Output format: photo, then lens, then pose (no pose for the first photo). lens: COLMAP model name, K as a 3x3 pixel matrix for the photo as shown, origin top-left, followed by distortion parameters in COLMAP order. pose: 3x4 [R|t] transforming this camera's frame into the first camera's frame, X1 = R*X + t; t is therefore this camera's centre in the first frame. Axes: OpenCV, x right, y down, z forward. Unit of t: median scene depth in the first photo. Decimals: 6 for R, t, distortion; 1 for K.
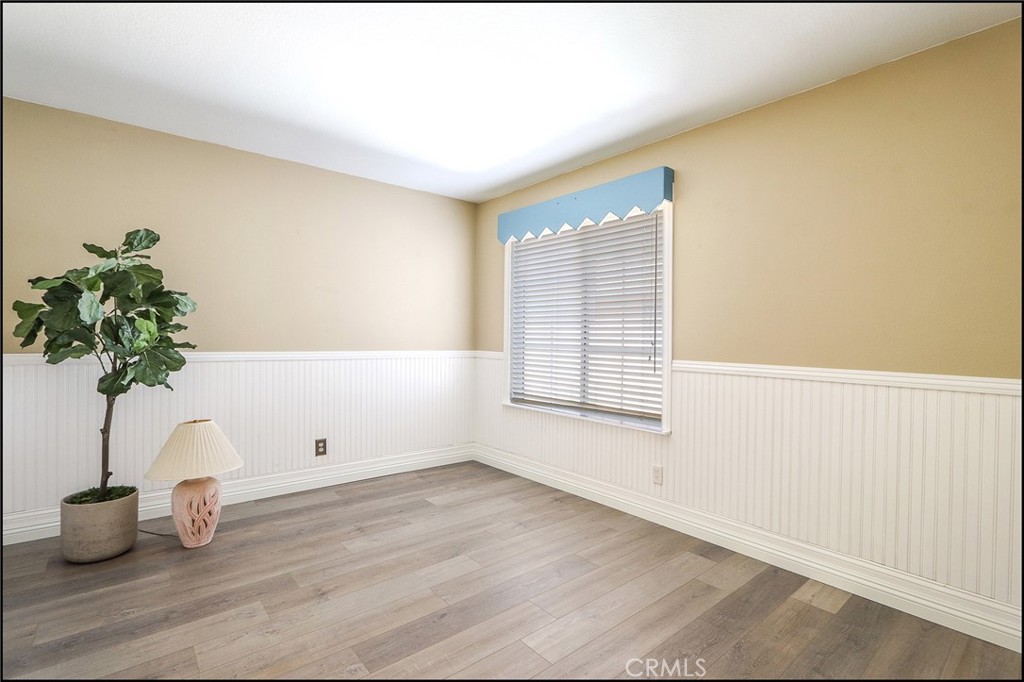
lens RADIAL K [[483.9, 0, 508.8], [0, 483.9, 339.5], [0, 0, 1]] dist [-0.011528, 0.001226]
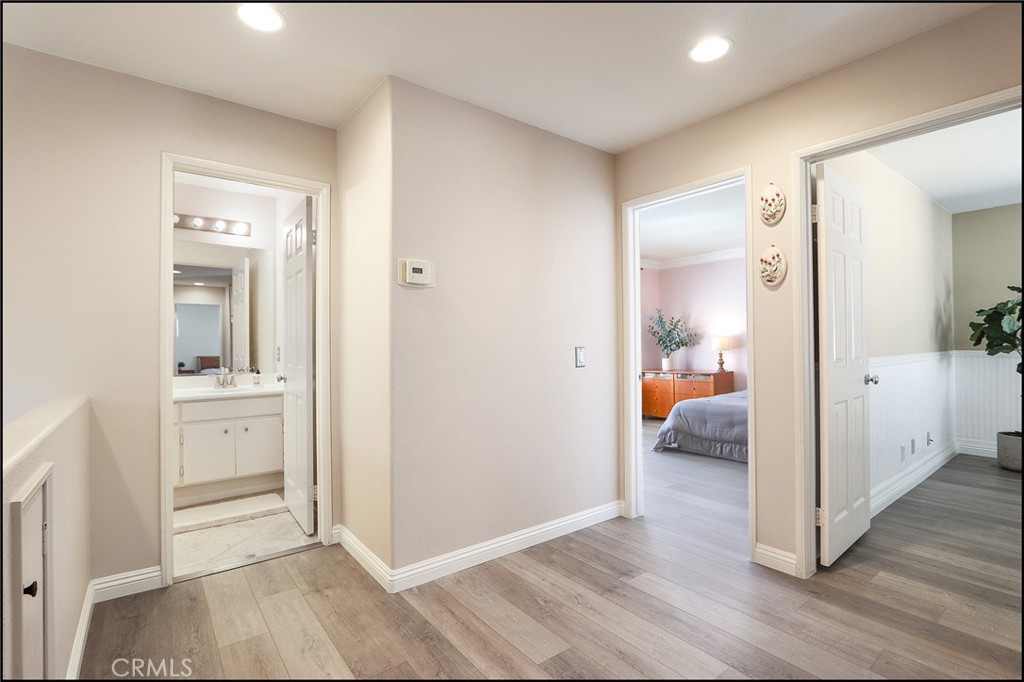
lens RADIAL K [[483.9, 0, 511.9], [0, 483.9, 342.7], [0, 0, 1]] dist [-0.011528, 0.001226]
pose [[-0.007447, -0.017473, -0.999820, 0.886493], [0.009074, 0.999805, -0.017541, 0.017789], [0.999931, -0.009203, -0.007287, -0.810192]]
